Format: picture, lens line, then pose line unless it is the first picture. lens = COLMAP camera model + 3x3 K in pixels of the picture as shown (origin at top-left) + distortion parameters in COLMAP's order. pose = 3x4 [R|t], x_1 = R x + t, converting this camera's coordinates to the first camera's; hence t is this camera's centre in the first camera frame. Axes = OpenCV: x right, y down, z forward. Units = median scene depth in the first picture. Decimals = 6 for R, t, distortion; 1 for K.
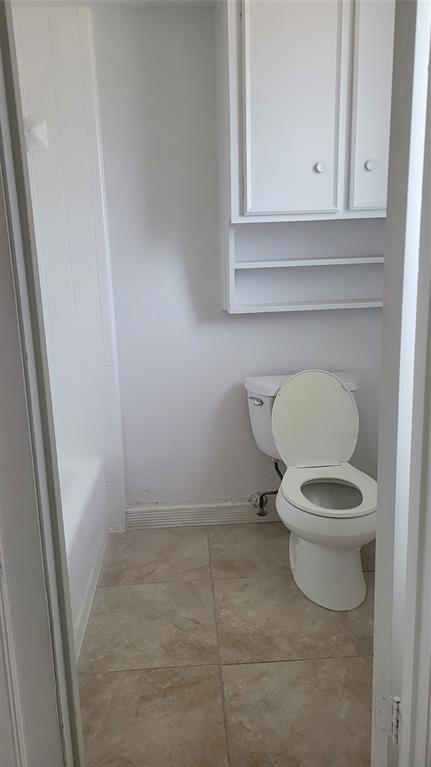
lens RADIAL K [[576.8, 0, 213.8], [0, 576.8, 383.6], [0, 0, 1]] dist [0.062316, -0.047119]
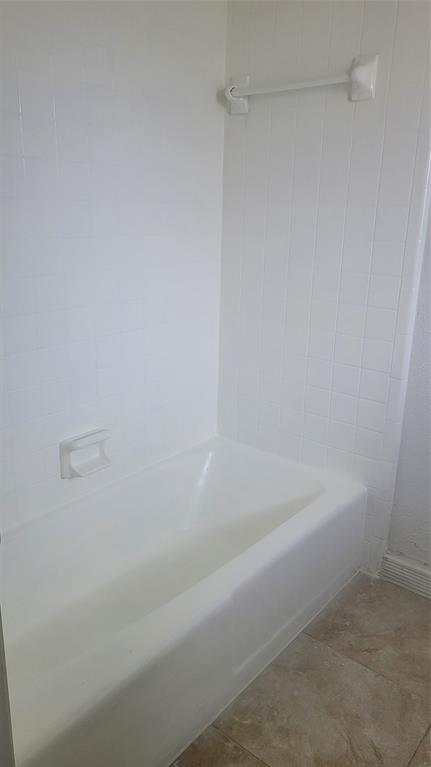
lens RADIAL K [[576.8, 0, 216.1], [0, 576.8, 381.6], [0, 0, 1]] dist [0.062316, -0.047119]
pose [[0.722310, 0.241032, -0.648207, 0.162369], [-0.194745, 0.970259, 0.143778, -0.096137], [0.663583, 0.022383, 0.747767, 0.263861]]
